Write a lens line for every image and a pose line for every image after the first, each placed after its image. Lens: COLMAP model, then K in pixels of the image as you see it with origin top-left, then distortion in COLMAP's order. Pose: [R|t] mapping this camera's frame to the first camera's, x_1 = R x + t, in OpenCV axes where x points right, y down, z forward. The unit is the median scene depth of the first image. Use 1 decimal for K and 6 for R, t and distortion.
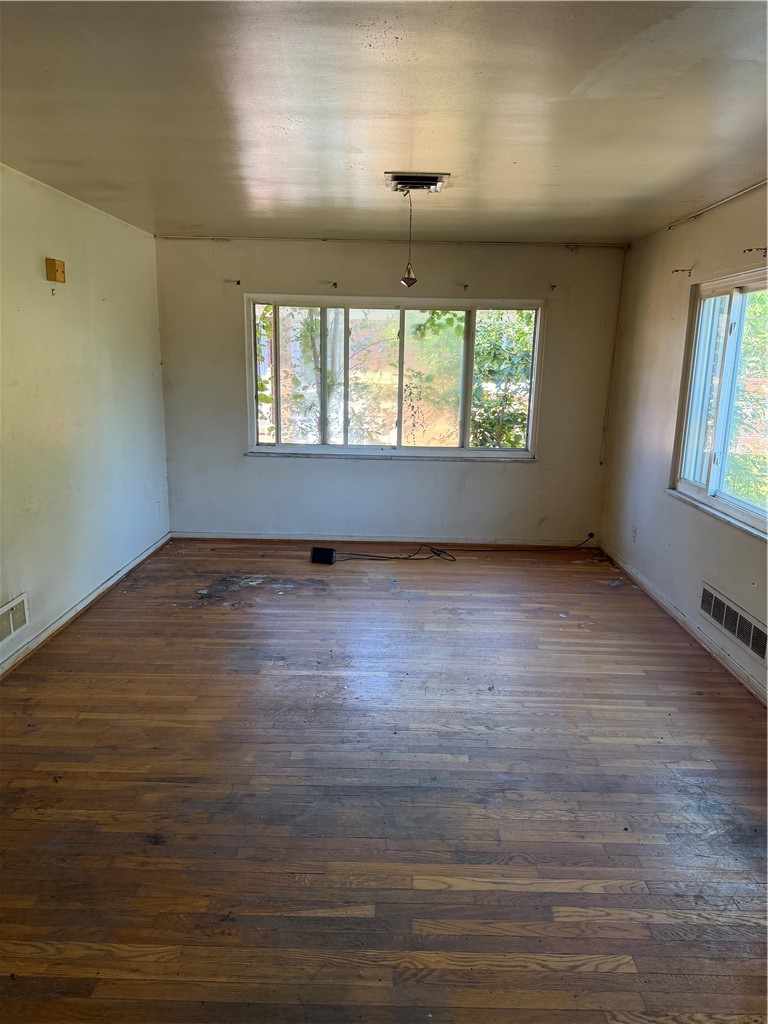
lens RADIAL K [[719.4, 0, 388.5], [0, 719.4, 515.8], [0, 0, 1]] dist [0.057434, -0.080256]
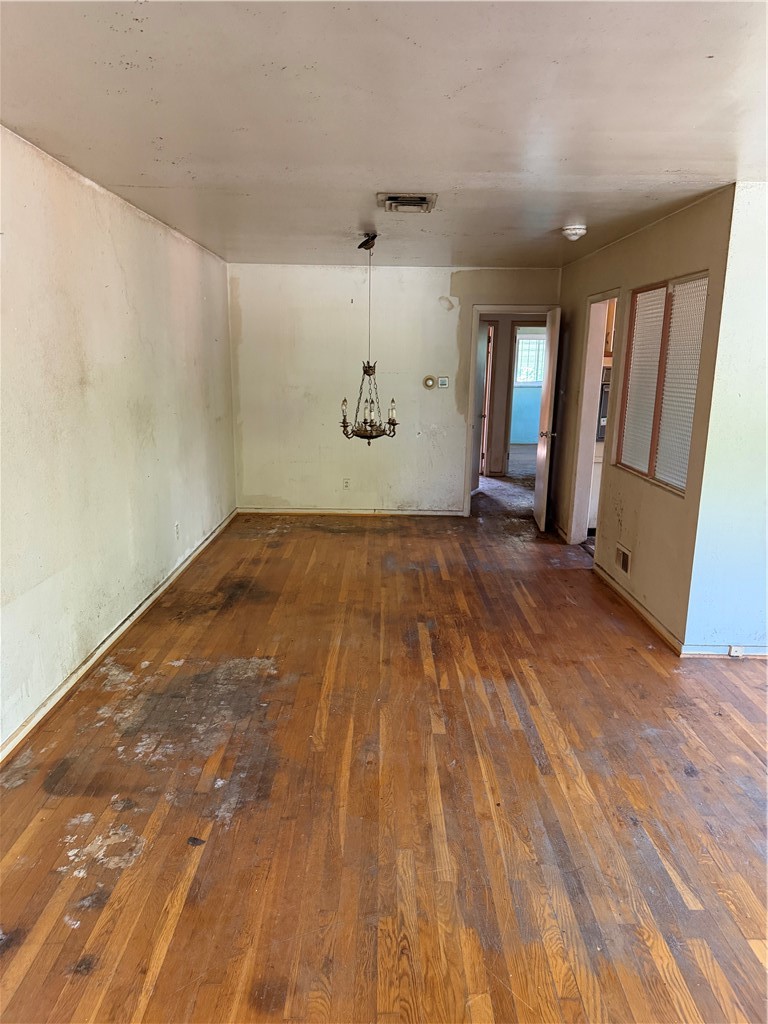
lens RADIAL K [[719.4, 0, 388.5], [0, 719.4, 515.8], [0, 0, 1]] dist [0.057434, -0.080256]
pose [[0.018323, 0.197368, -0.980158, 0.878668], [-0.243763, 0.951623, 0.187065, -0.065929], [0.969662, 0.235499, 0.065548, 0.396283]]
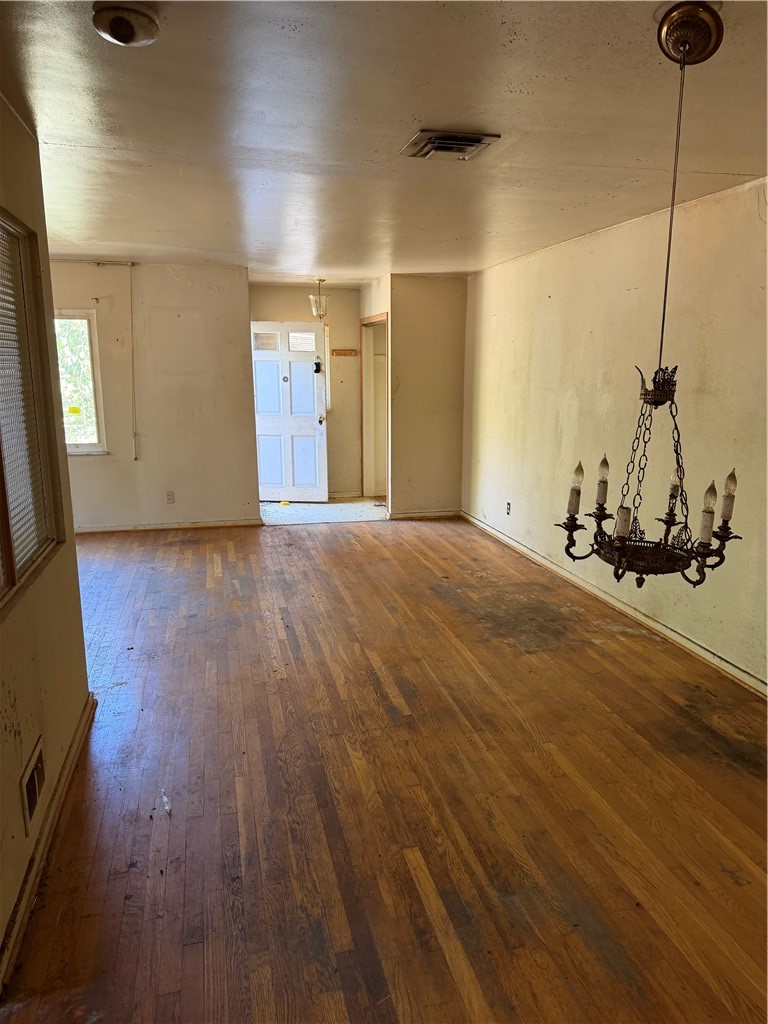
lens RADIAL K [[719.4, 0, 388.5], [0, 719.4, 515.8], [0, 0, 1]] dist [0.057434, -0.080256]
pose [[-0.247019, -0.211056, 0.945747, -2.552920], [0.213305, 0.940209, 0.265533, -0.231765], [-0.945242, 0.267324, -0.187230, 0.924724]]
